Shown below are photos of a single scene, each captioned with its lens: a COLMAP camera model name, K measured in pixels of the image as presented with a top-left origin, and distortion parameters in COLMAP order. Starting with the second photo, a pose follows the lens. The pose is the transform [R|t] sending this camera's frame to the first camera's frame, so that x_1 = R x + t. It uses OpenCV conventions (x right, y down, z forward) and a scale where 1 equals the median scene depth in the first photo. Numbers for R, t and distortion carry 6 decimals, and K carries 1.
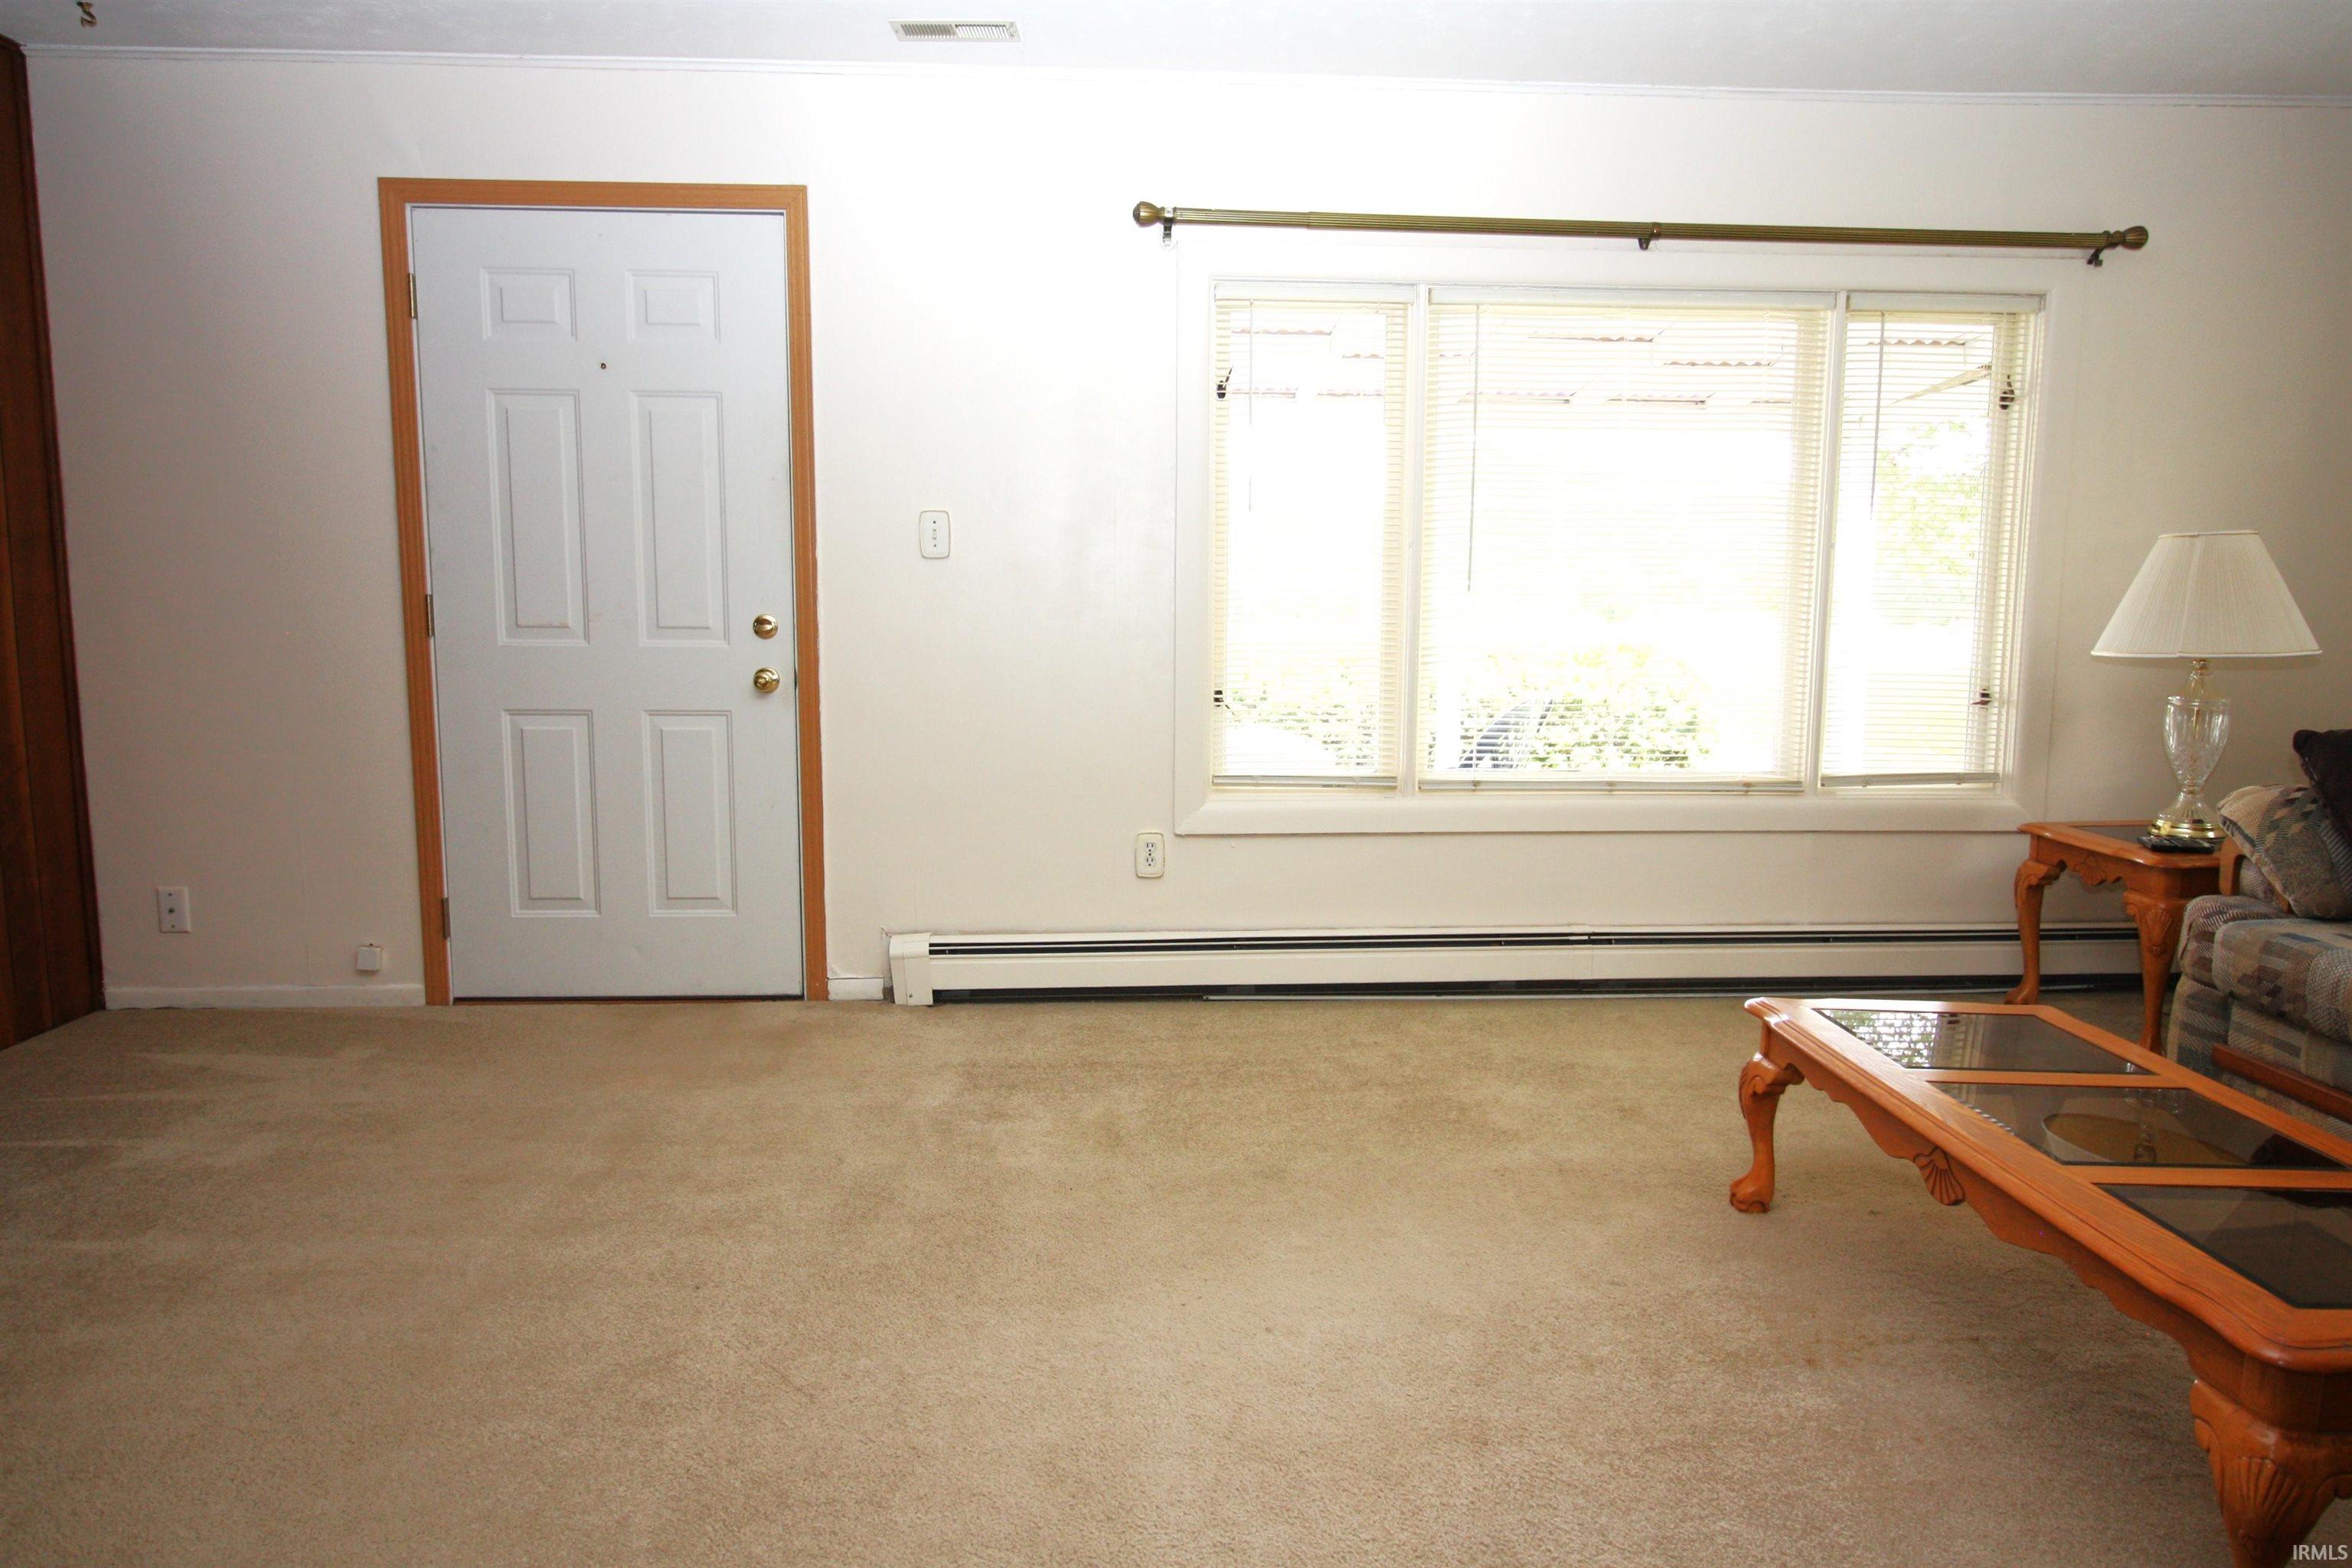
lens RADIAL K [[1420.8, 0, 1185.1], [0, 1420.8, 757.1], [0, 0, 1]] dist [-0.000567, -0.001203]
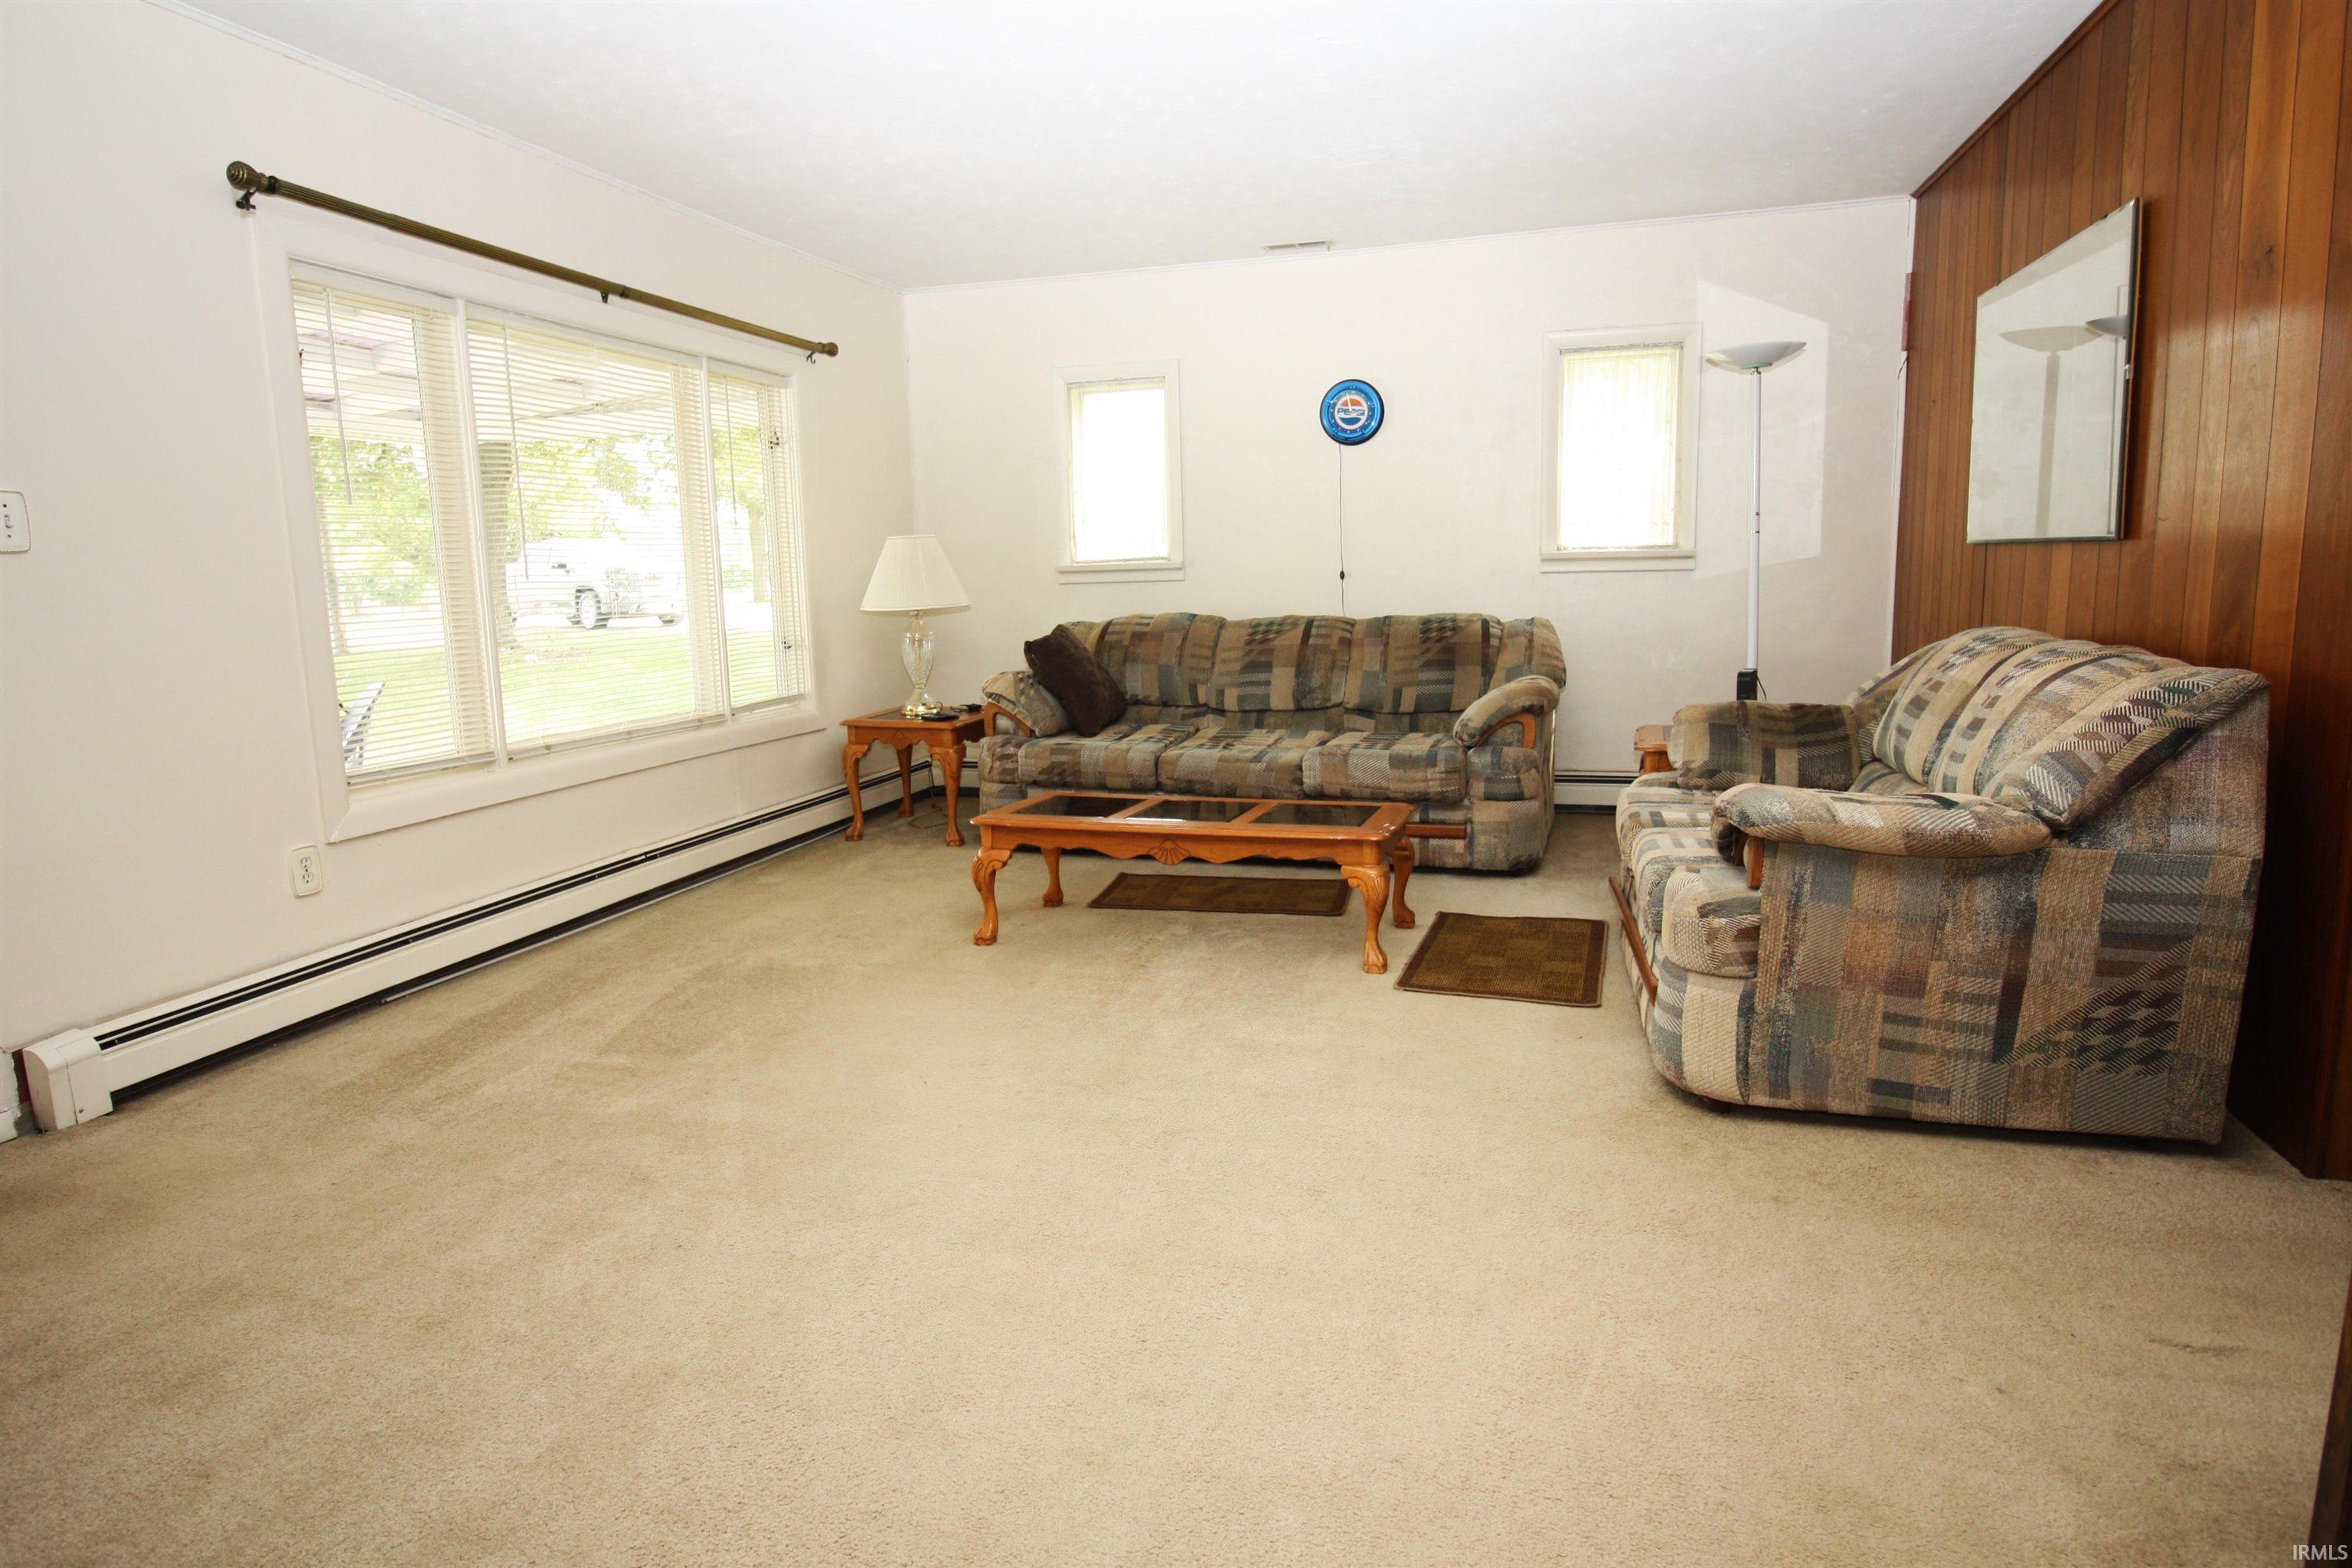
lens RADIAL K [[1292.2, 0, 1179.6], [0, 1292.2, 762.6], [0, 0, 1]] dist [-0.003626, -0.011327]
pose [[0.328741, -0.152960, 0.931951, -0.629172], [0.127332, 0.984966, 0.116745, -0.027328], [-0.935797, 0.080288, 0.343275, 0.173533]]
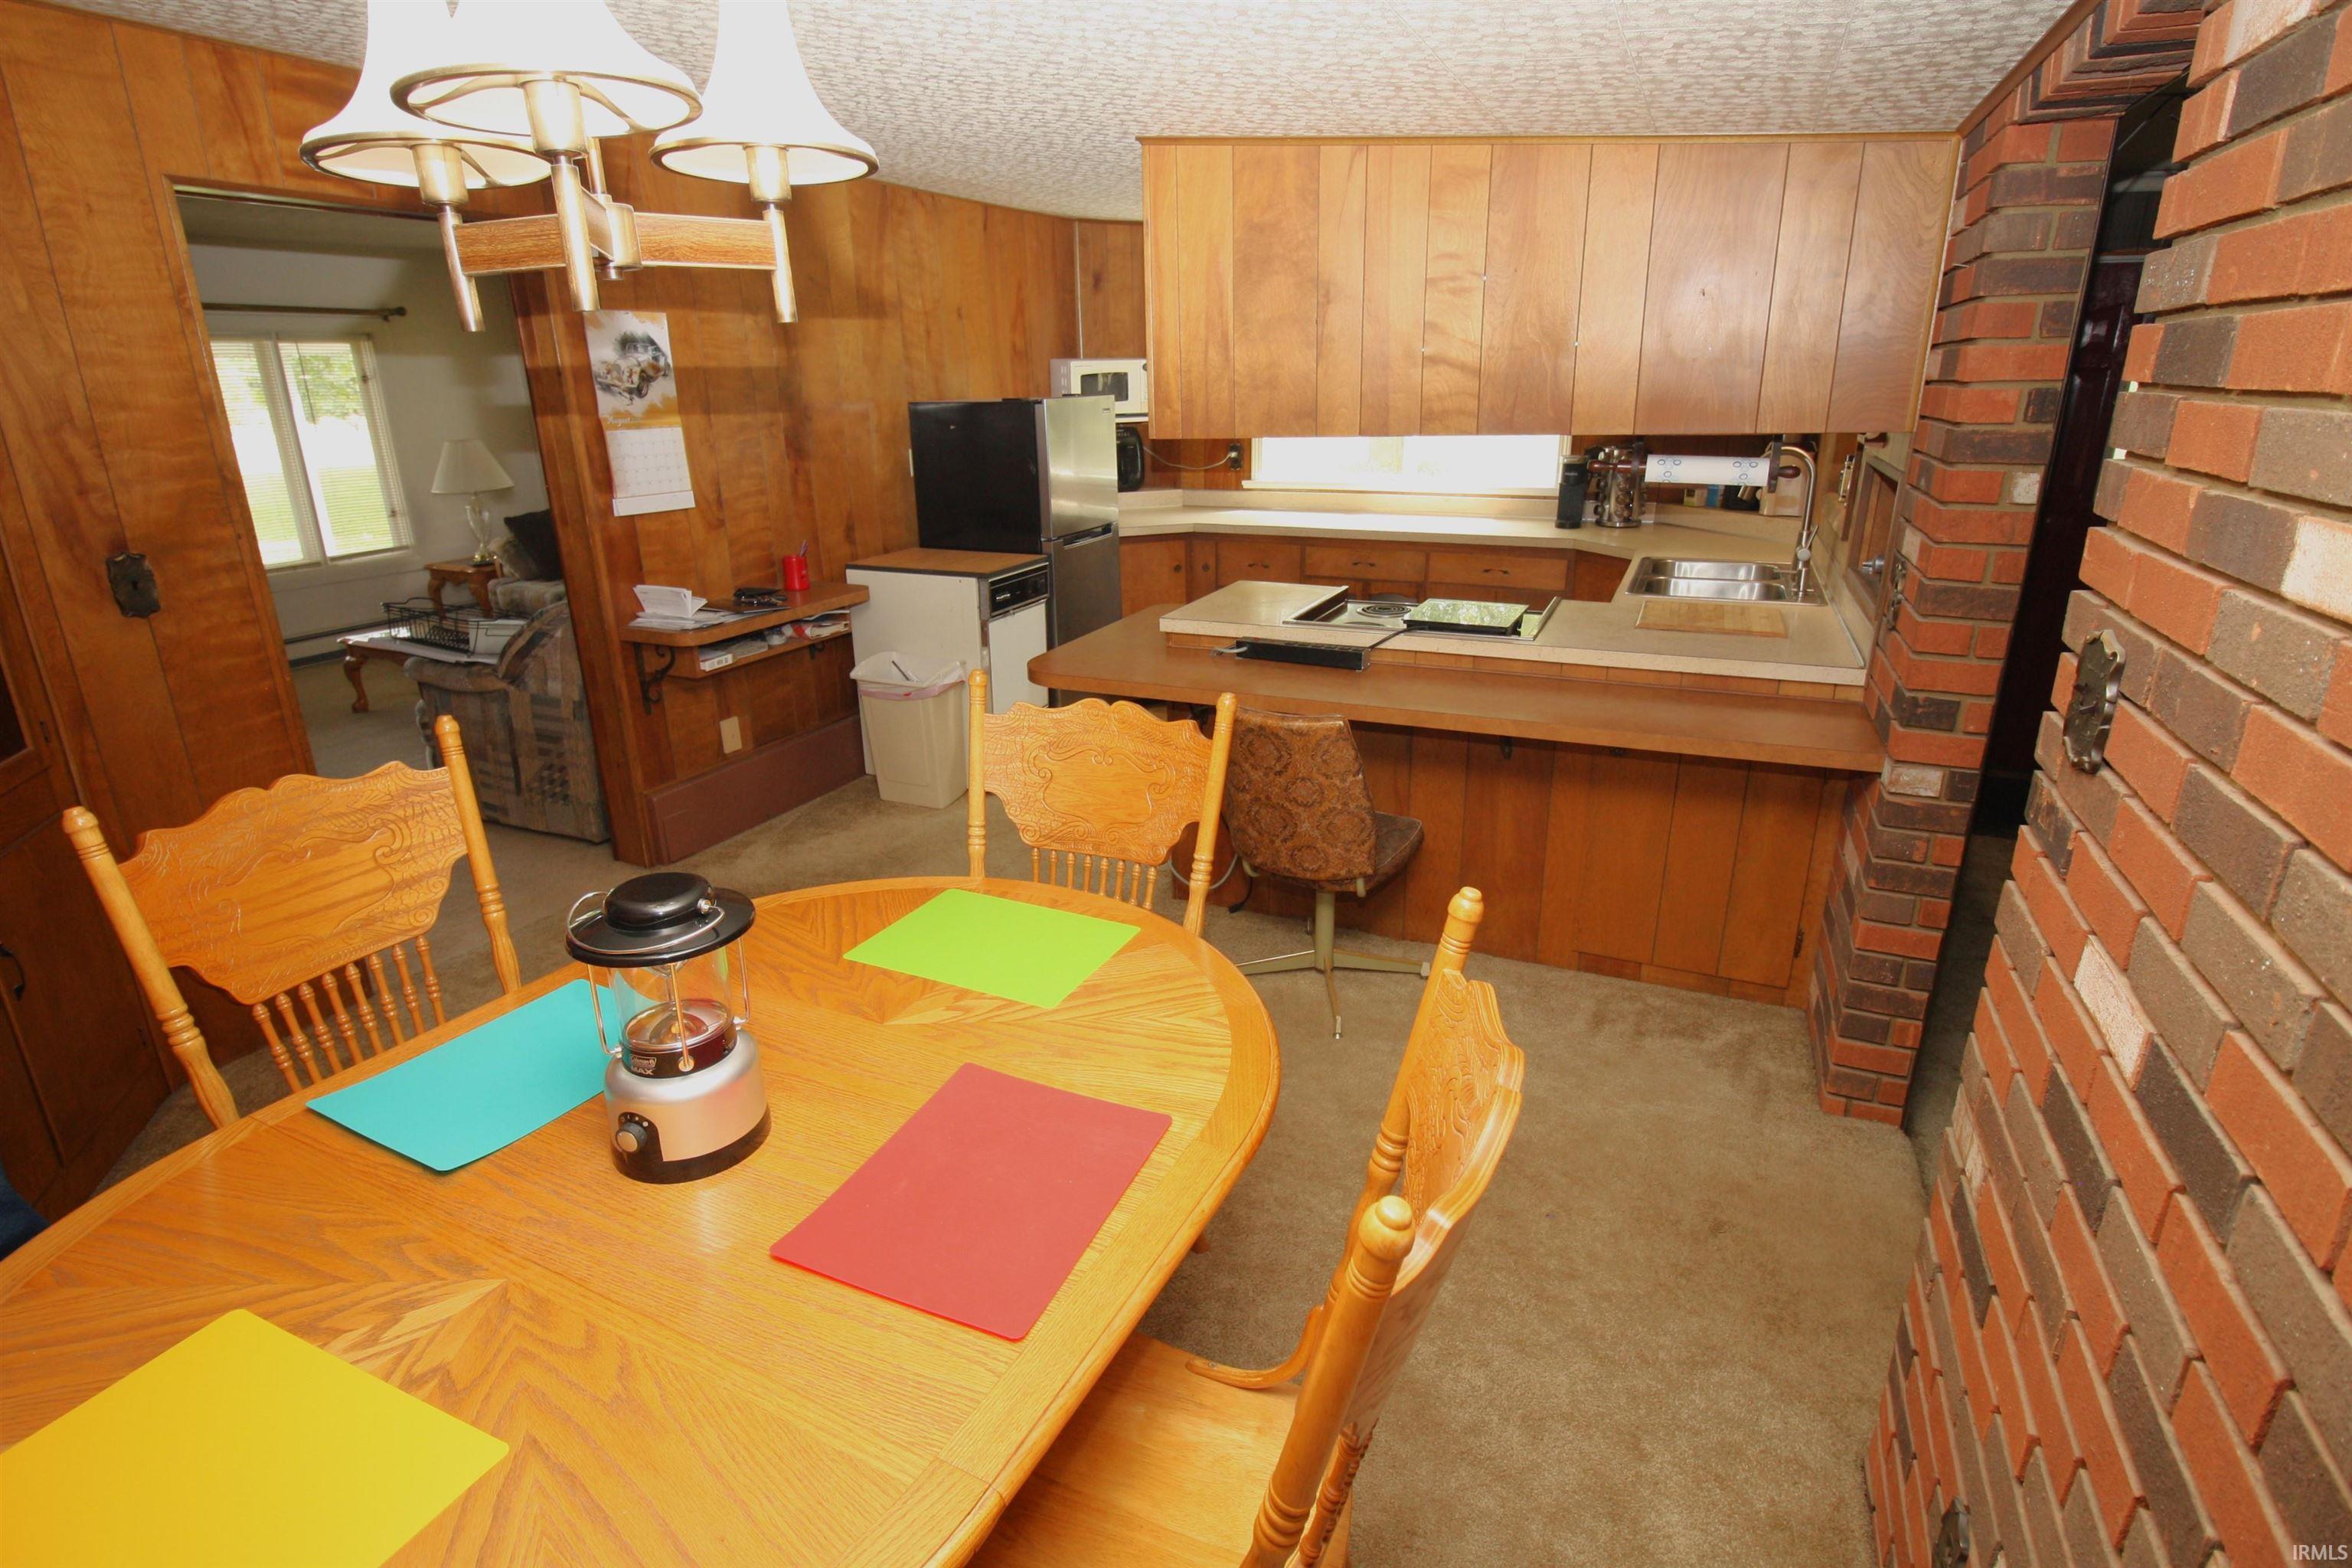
lens RADIAL K [[1169.3, 0, 1169.8], [0, 1169.3, 749.1], [0, 0, 1]] dist [-0.002769, -0.000608]
pose [[0.460919, -0.289081, 0.839039, -0.592369], [0.115890, 0.956968, 0.266049, -0.035097], [-0.879843, -0.025390, 0.474587, -1.085234]]
